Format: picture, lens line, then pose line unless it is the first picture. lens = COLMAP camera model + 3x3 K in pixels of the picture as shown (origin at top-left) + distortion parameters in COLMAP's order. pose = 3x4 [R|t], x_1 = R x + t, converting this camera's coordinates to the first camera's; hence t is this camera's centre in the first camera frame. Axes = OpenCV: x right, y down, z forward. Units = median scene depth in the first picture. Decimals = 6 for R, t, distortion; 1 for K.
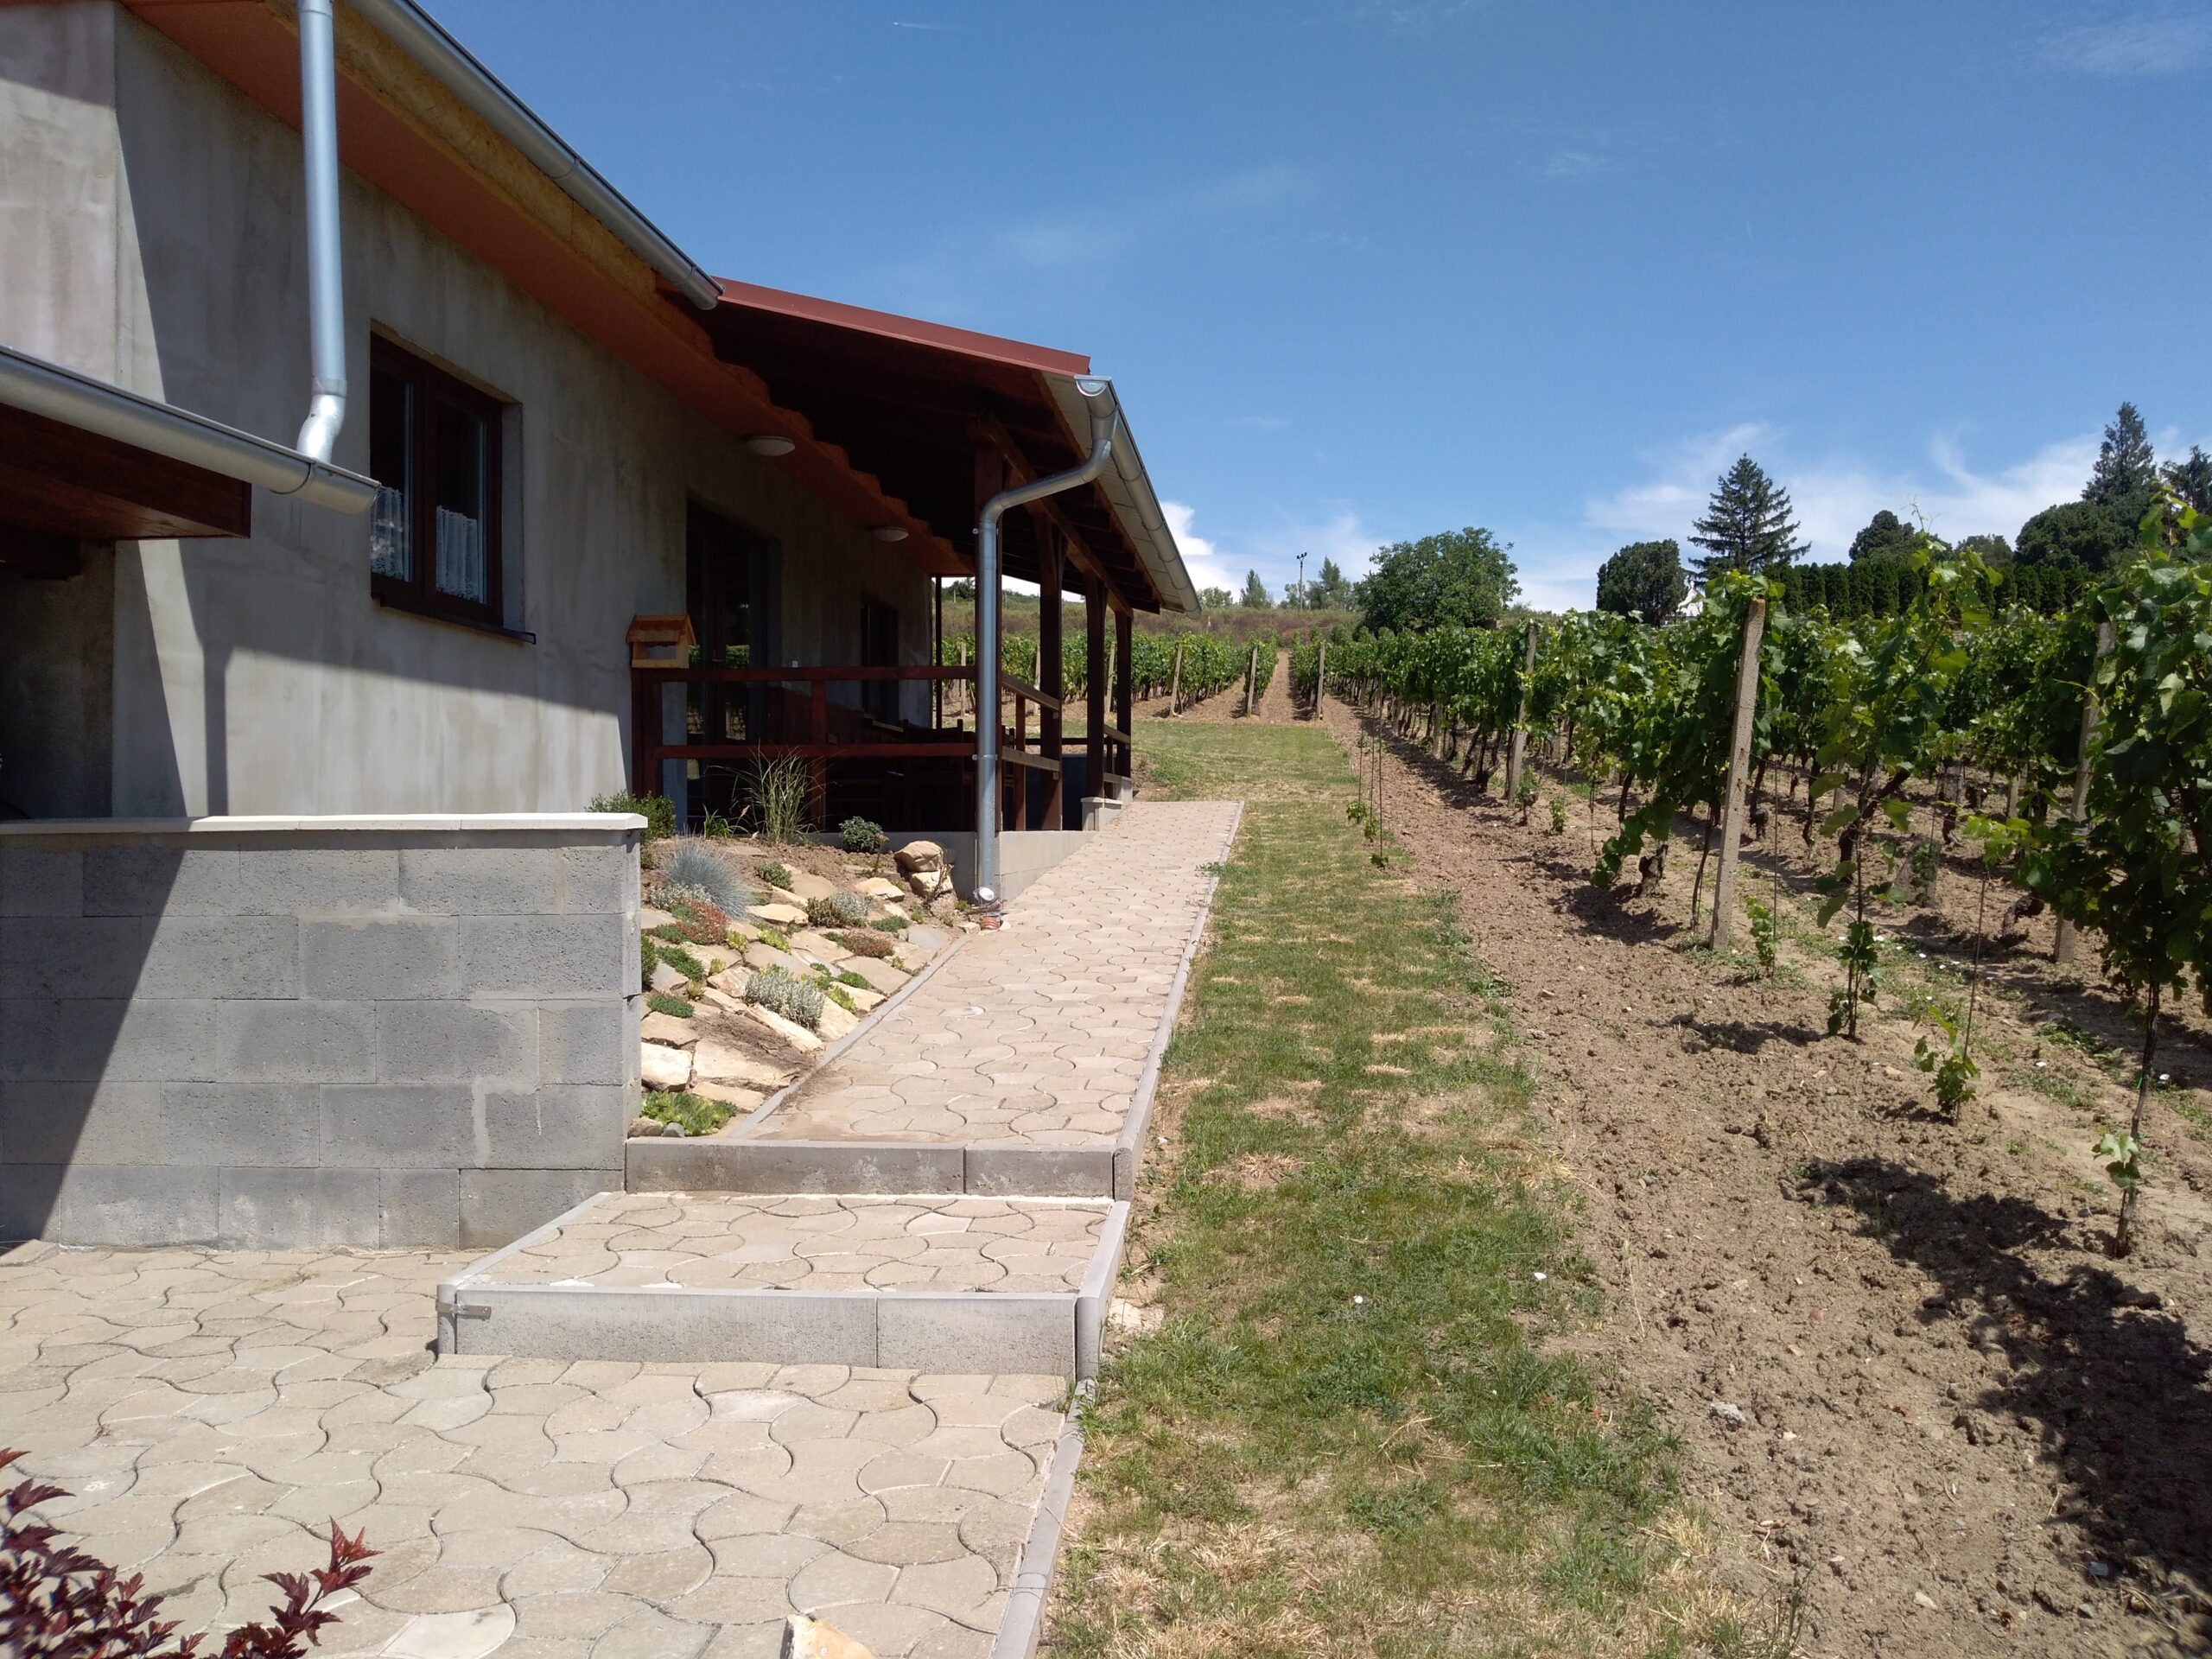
lens RADIAL K [[1720.5, 0, 1122.5], [0, 1720.5, 822.1], [0, 0, 1]] dist [0.092289, -0.105277]
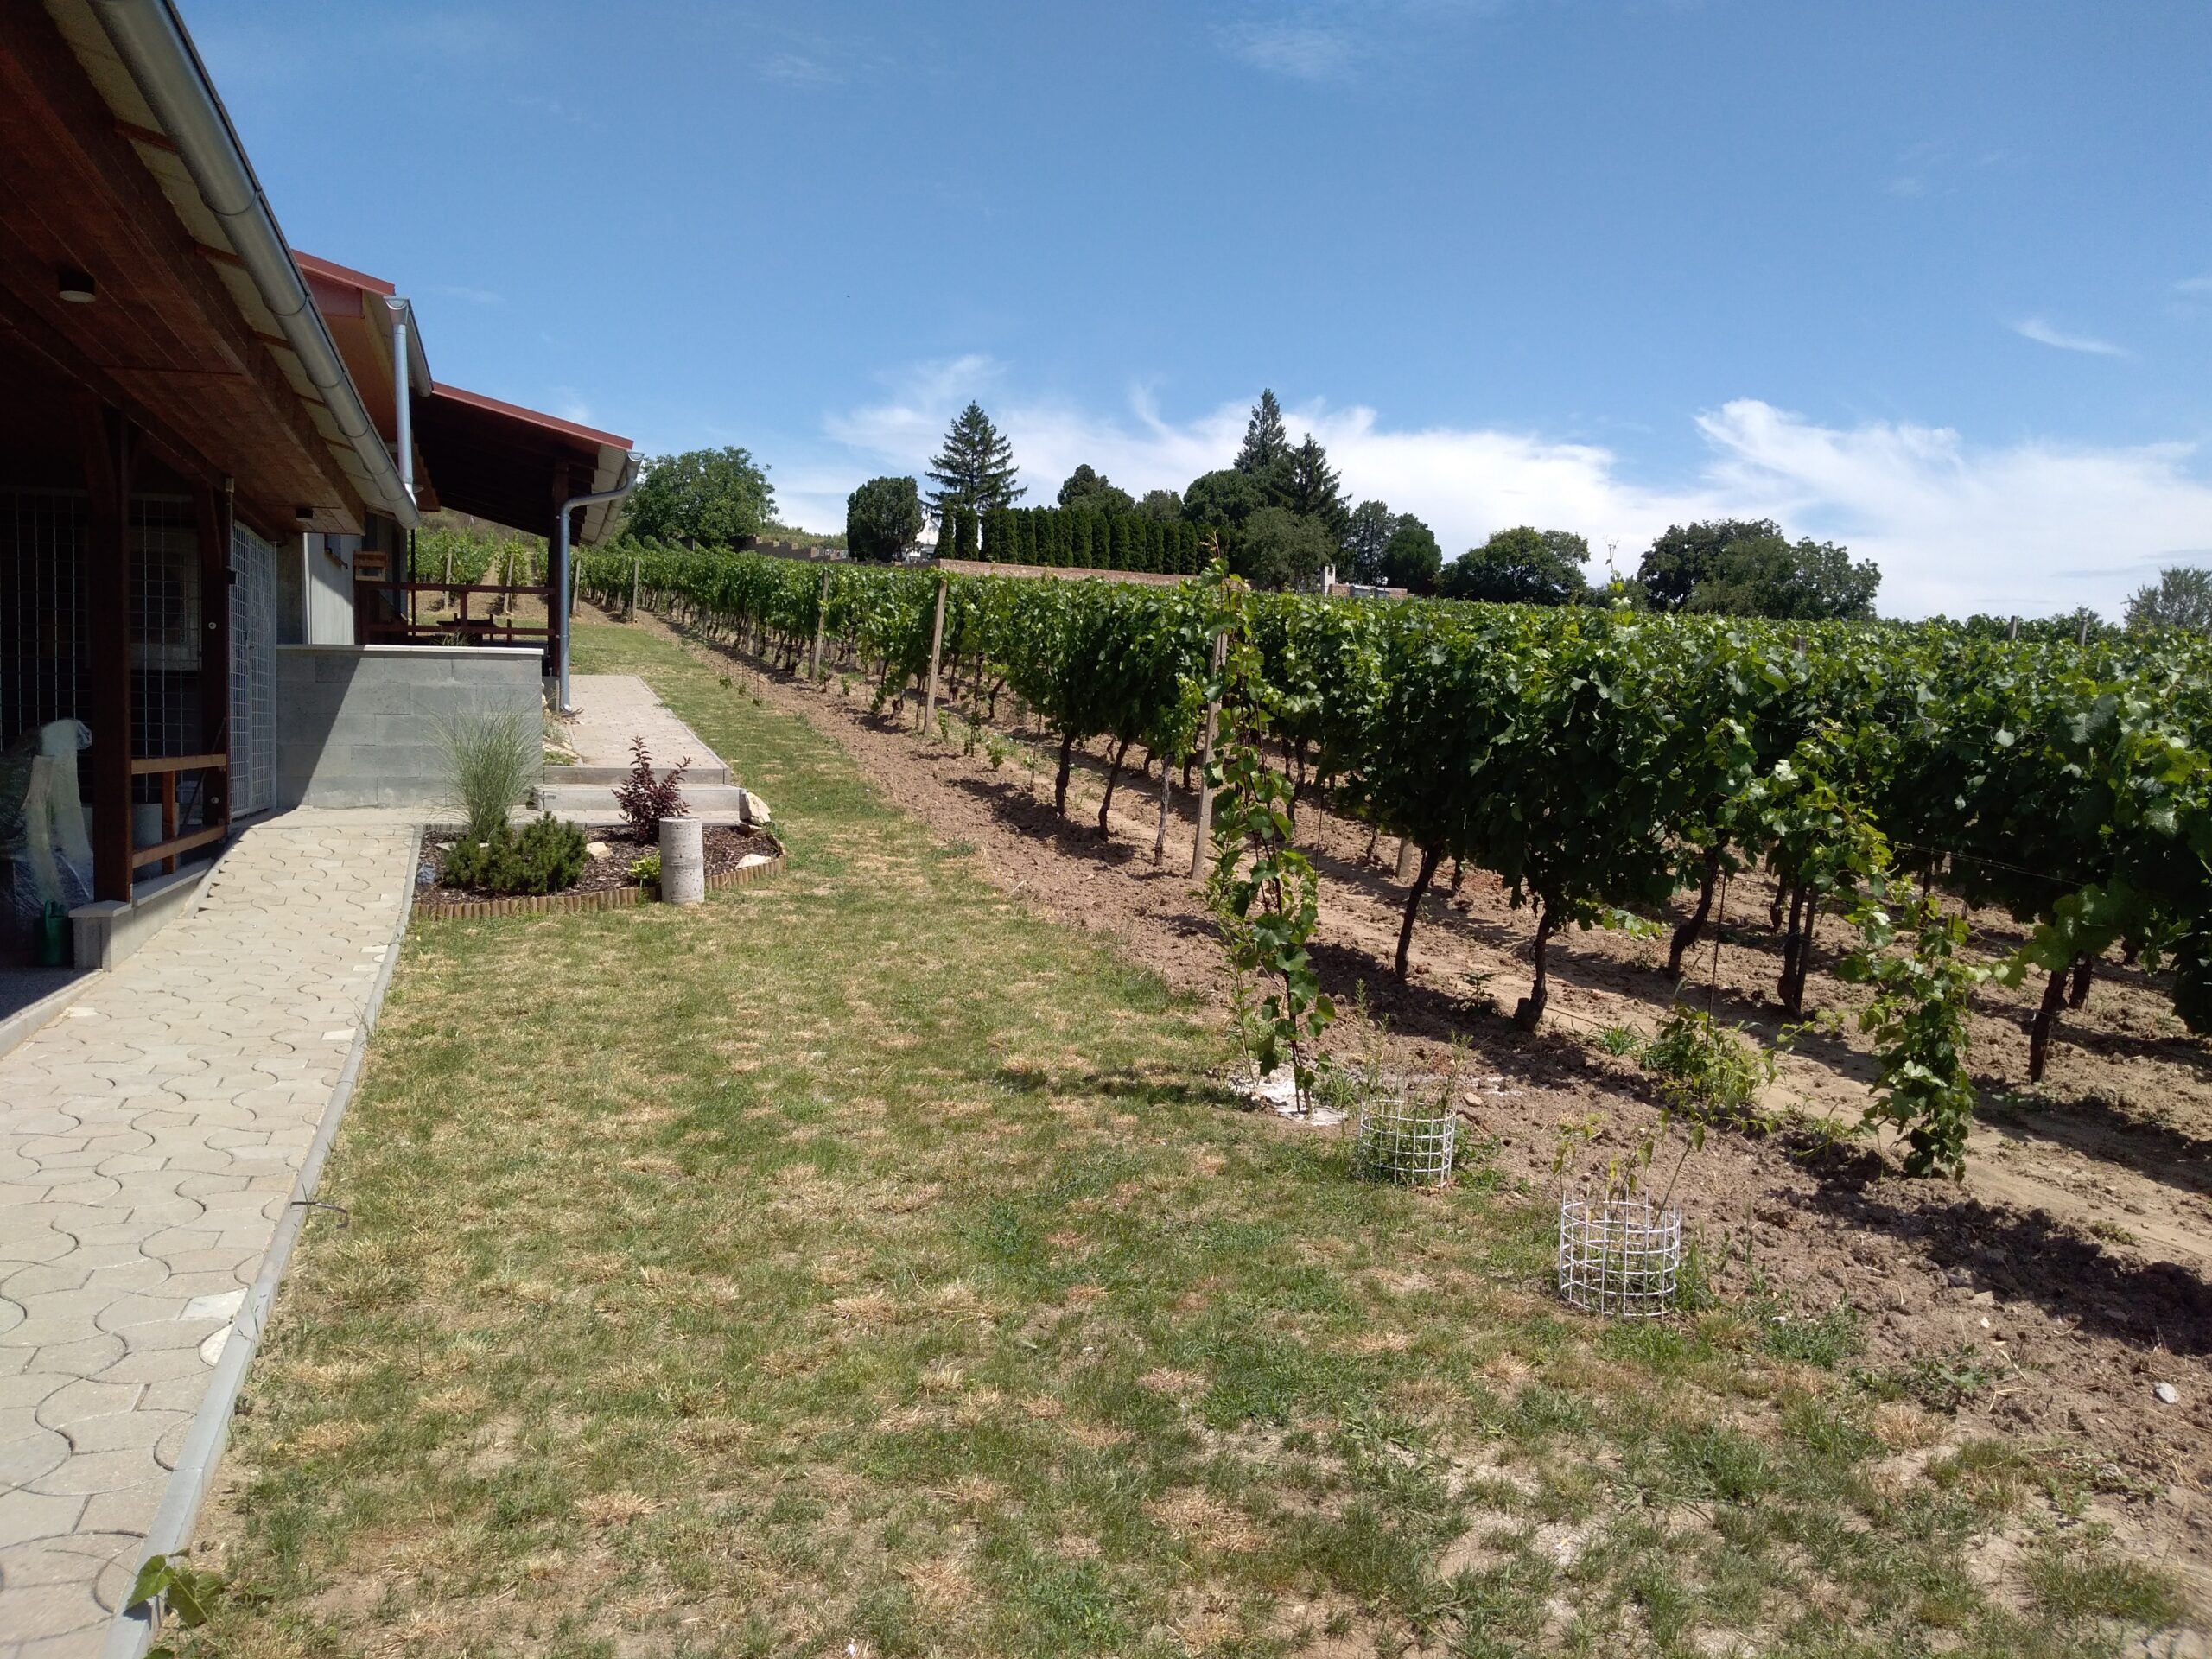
lens RADIAL K [[1720.5, 0, 1122.5], [0, 1720.5, 822.1], [0, 0, 1]] dist [0.092289, -0.105277]
pose [[0.909659, -0.007987, 0.415280, -0.552488], [-0.013312, 0.998741, 0.048367, 0.115551], [-0.415143, -0.049525, 0.908407, -1.779269]]
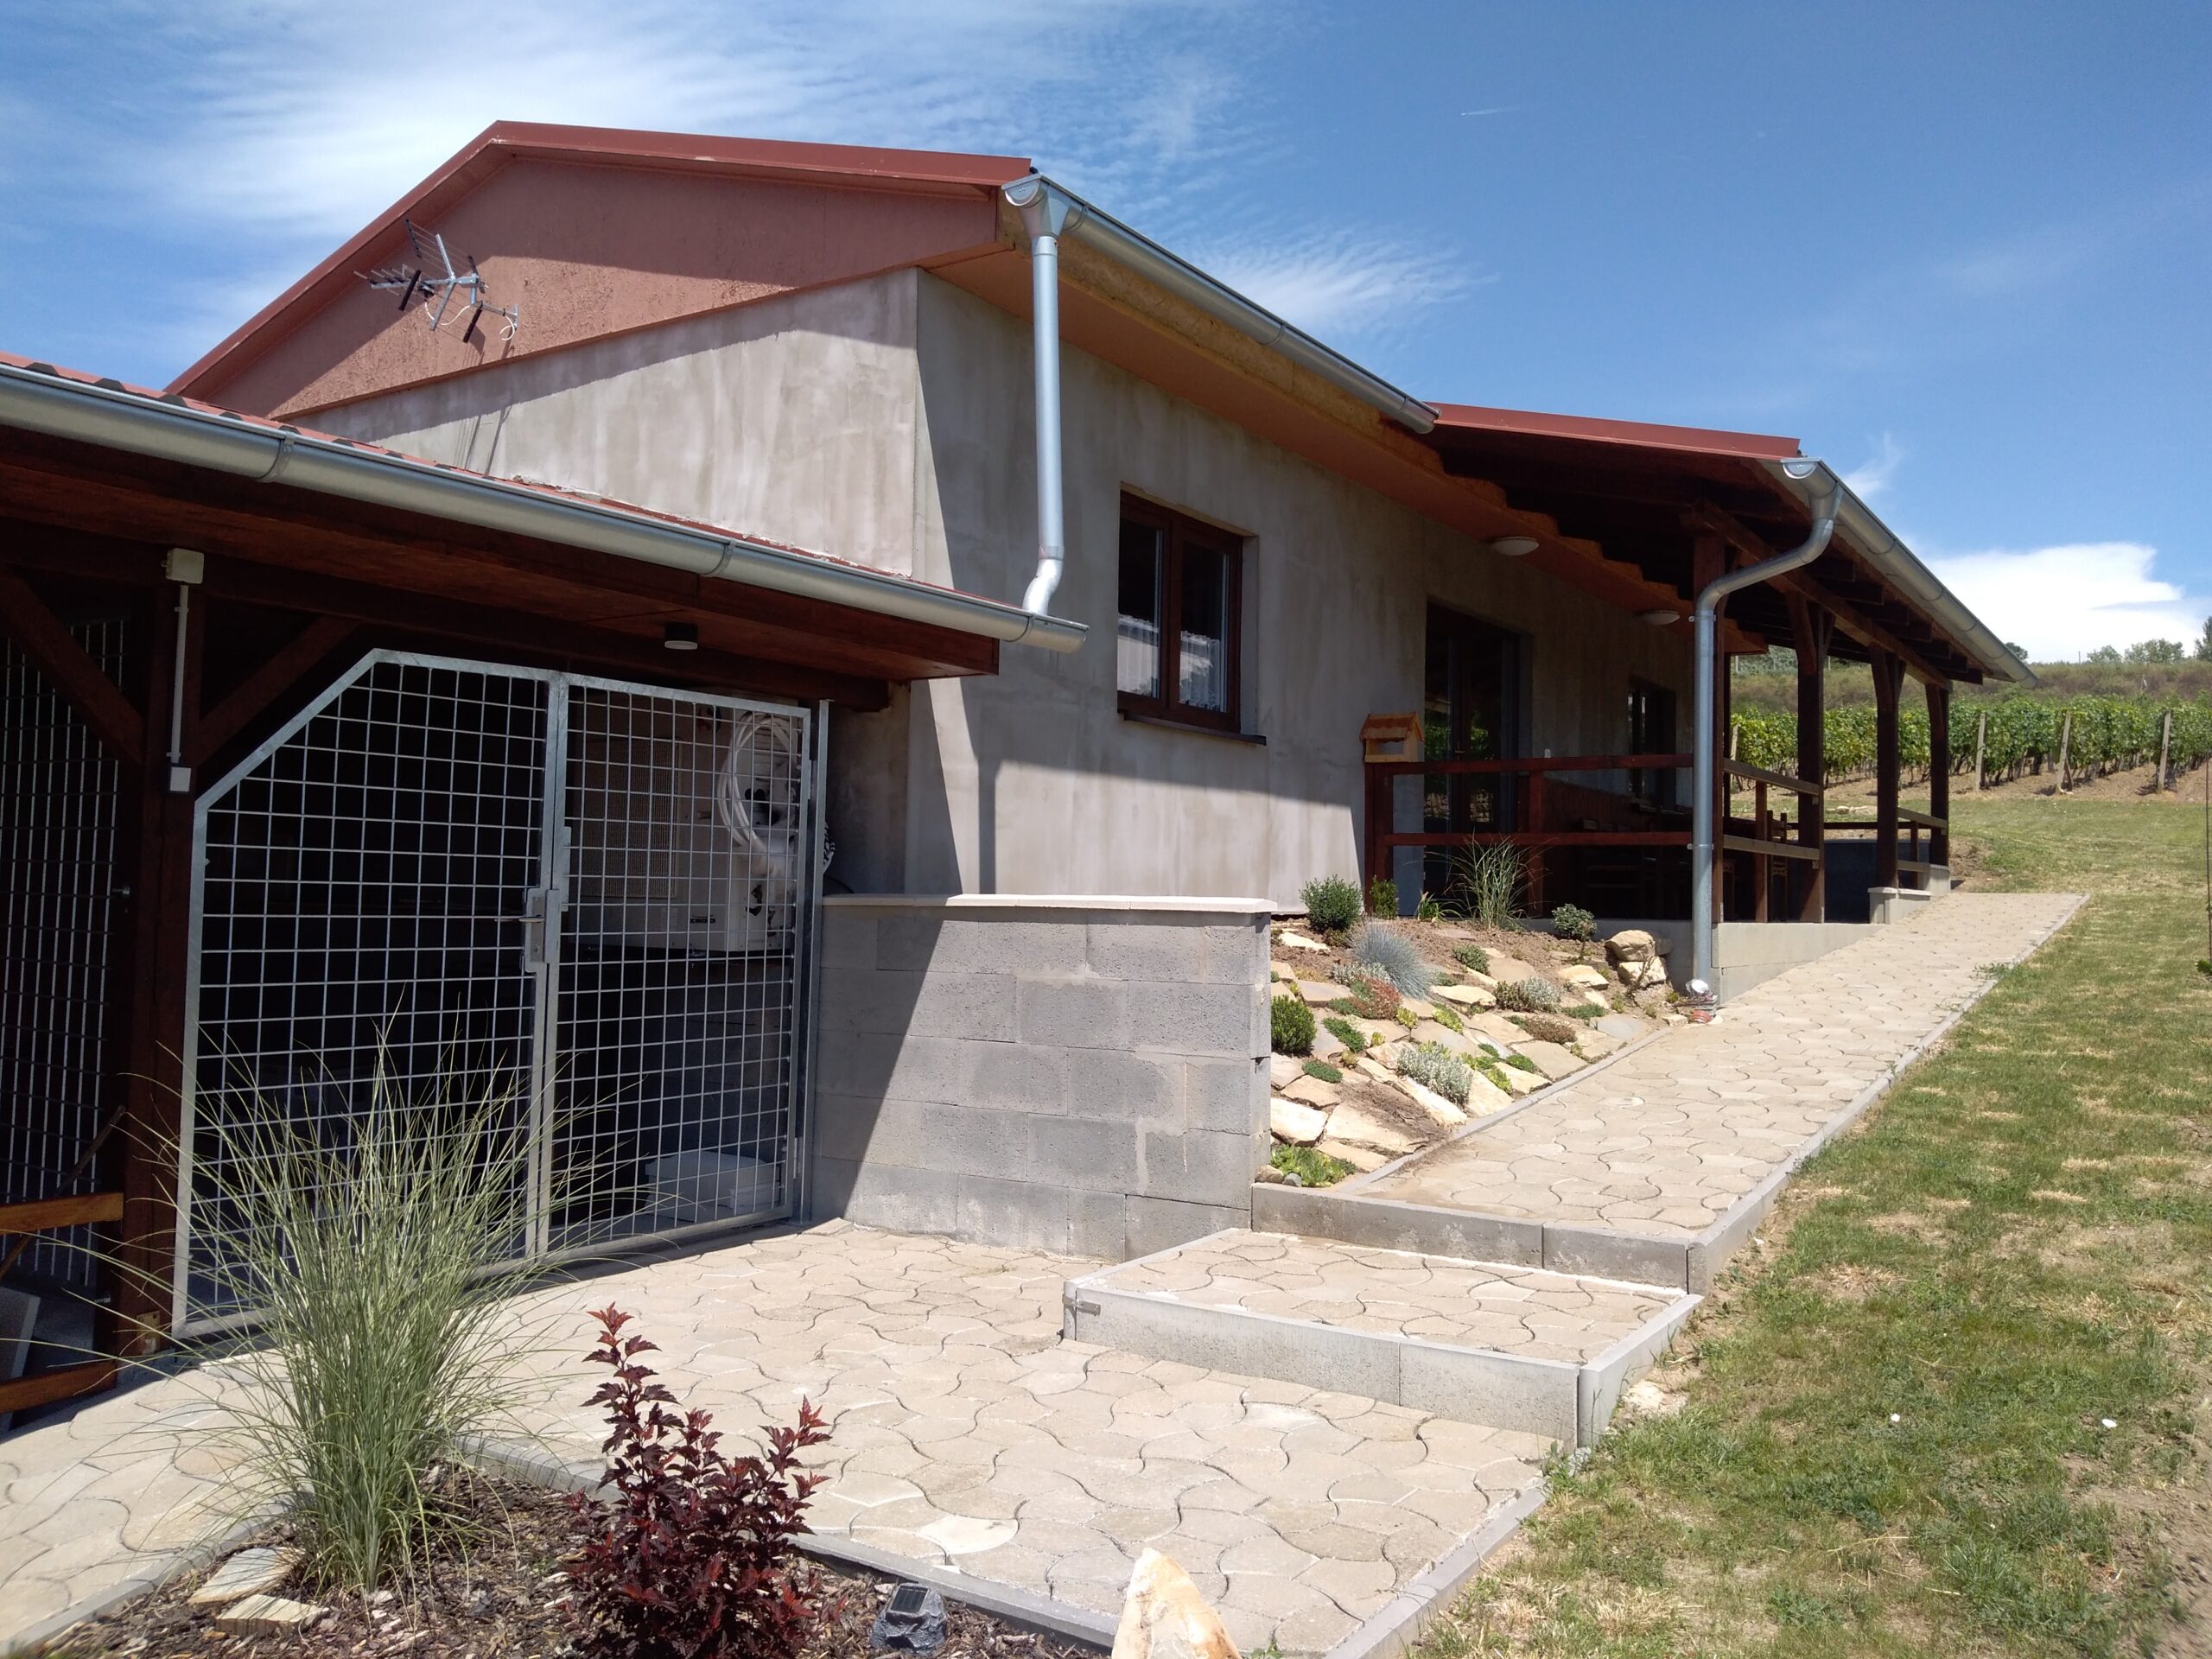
lens RADIAL K [[1720.5, 0, 1122.5], [0, 1720.5, 822.1], [0, 0, 1]] dist [0.092289, -0.105277]
pose [[0.890033, -0.001956, -0.455893, 0.143638], [-0.020295, 0.998829, -0.043907, -0.002668], [0.455445, 0.048331, 0.888951, -0.054768]]
